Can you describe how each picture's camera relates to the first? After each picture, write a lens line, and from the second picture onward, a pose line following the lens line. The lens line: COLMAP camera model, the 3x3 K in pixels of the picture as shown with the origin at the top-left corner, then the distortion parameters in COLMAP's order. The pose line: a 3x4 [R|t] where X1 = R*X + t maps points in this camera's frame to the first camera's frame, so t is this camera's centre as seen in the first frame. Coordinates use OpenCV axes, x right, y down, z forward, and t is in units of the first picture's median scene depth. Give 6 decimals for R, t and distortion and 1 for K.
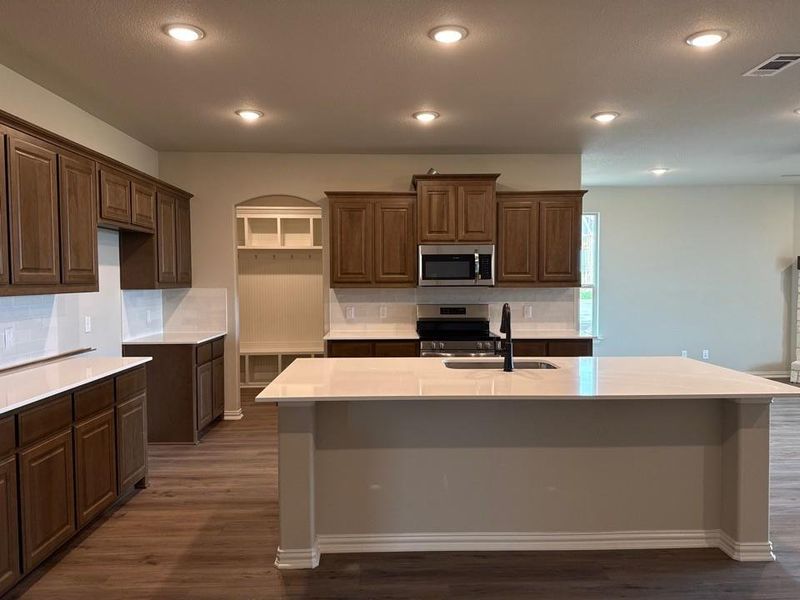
lens RADIAL K [[565.3, 0, 400.0], [0, 565.3, 300.0], [0, 0, 1]] dist [0.099825, -0.121617]
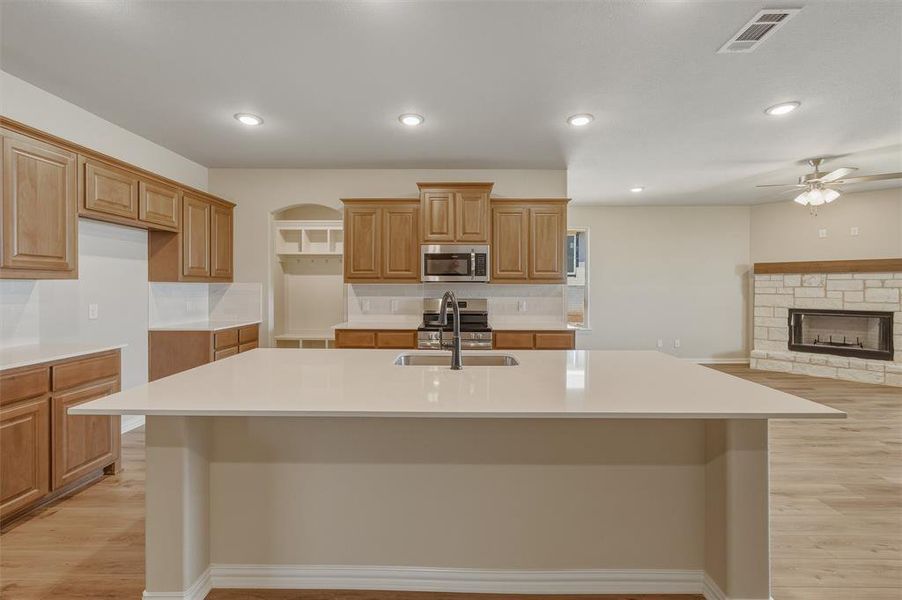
lens RADIAL K [[380.8, 0, 455.4], [0, 380.8, 288.5], [0, 0, 1]] dist [0.001508, 0.000115]
pose [[0.999301, 0.007337, -0.036644, 0.128192], [-0.008583, 0.999387, -0.033947, 0.013970], [0.036372, 0.034238, 0.998752, 0.250966]]
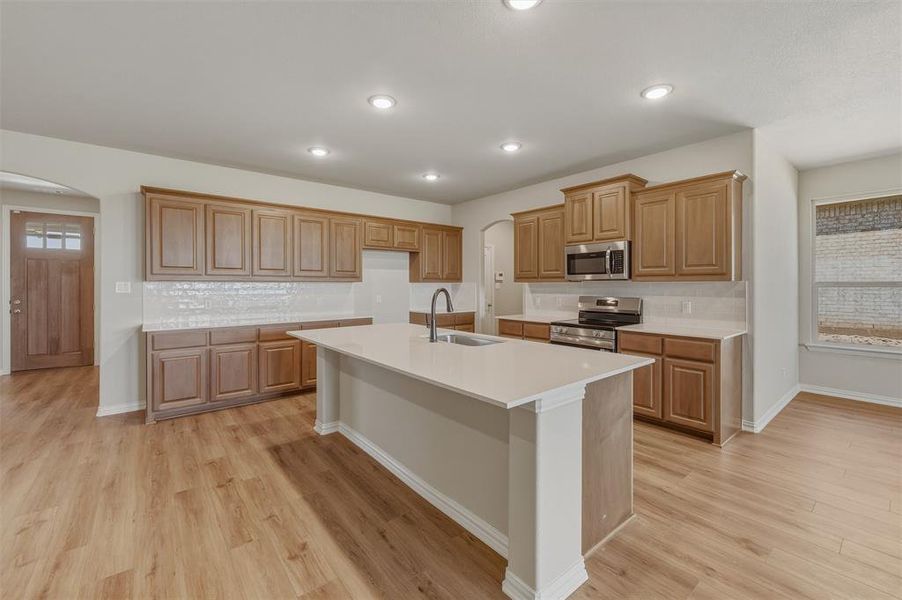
lens RADIAL K [[380.8, 0, 455.4], [0, 380.8, 288.5], [0, 0, 1]] dist [0.001508, 0.000115]
pose [[0.613105, 0.011307, -0.789920, 0.532835], [-0.033566, 0.999367, -0.011747, 0.010554], [0.789288, 0.033717, 0.613097, 0.314558]]
